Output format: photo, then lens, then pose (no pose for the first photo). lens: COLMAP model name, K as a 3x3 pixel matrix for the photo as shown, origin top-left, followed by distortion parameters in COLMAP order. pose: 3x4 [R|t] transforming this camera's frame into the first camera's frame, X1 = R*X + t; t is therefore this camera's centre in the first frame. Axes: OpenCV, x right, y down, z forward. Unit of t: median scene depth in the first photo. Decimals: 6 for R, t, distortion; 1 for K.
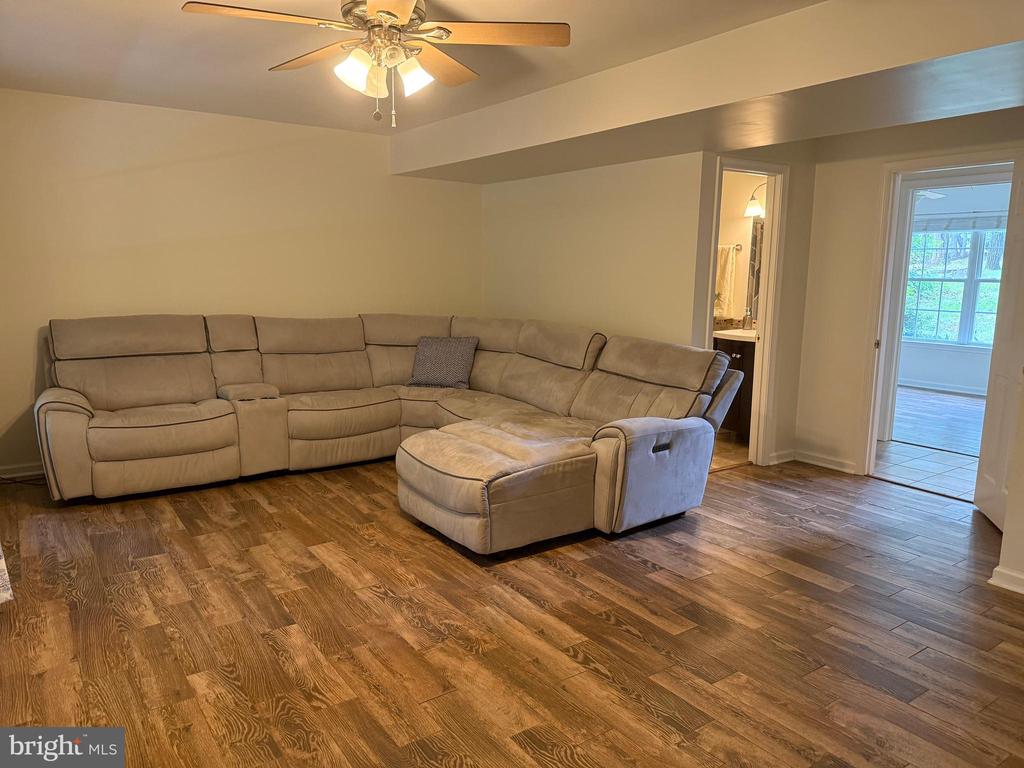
lens RADIAL K [[719.7, 0, 510.0], [0, 719.7, 382.5], [0, 0, 1]] dist [0.094752, -0.137614]
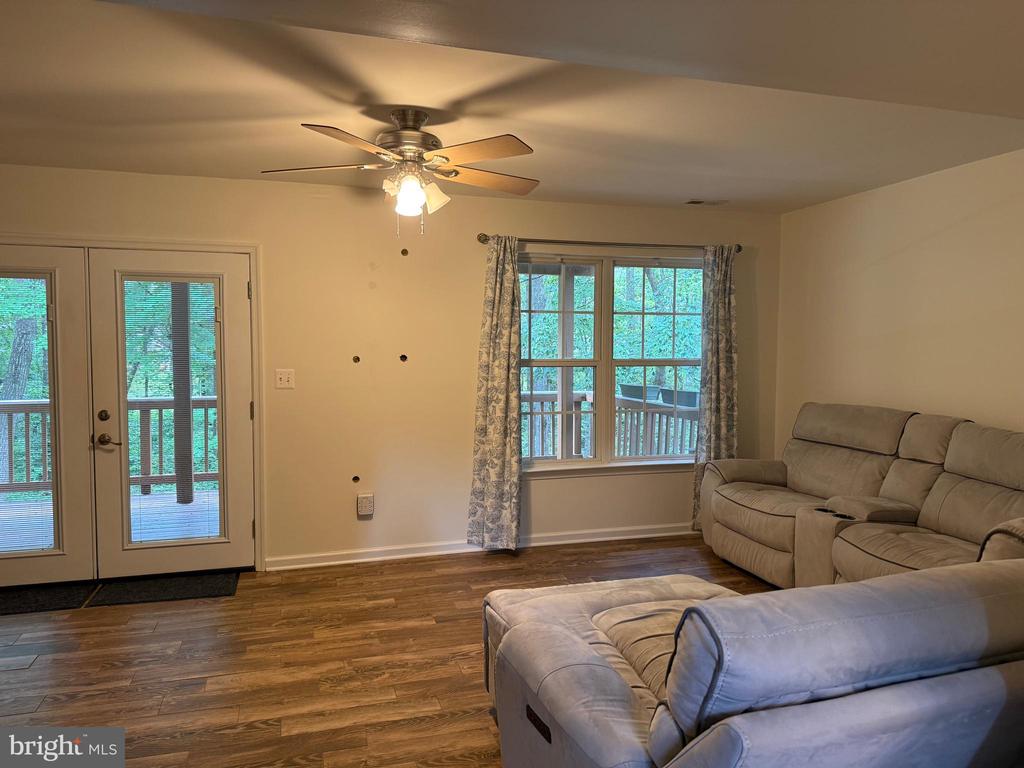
lens RADIAL K [[719.7, 0, 510.0], [0, 719.7, 382.5], [0, 0, 1]] dist [0.094752, -0.137614]
pose [[-0.302989, 0.040570, -0.952130, 0.869960], [-0.159681, 0.982807, 0.092692, -0.227739], [0.939521, 0.180121, -0.291301, 1.411170]]
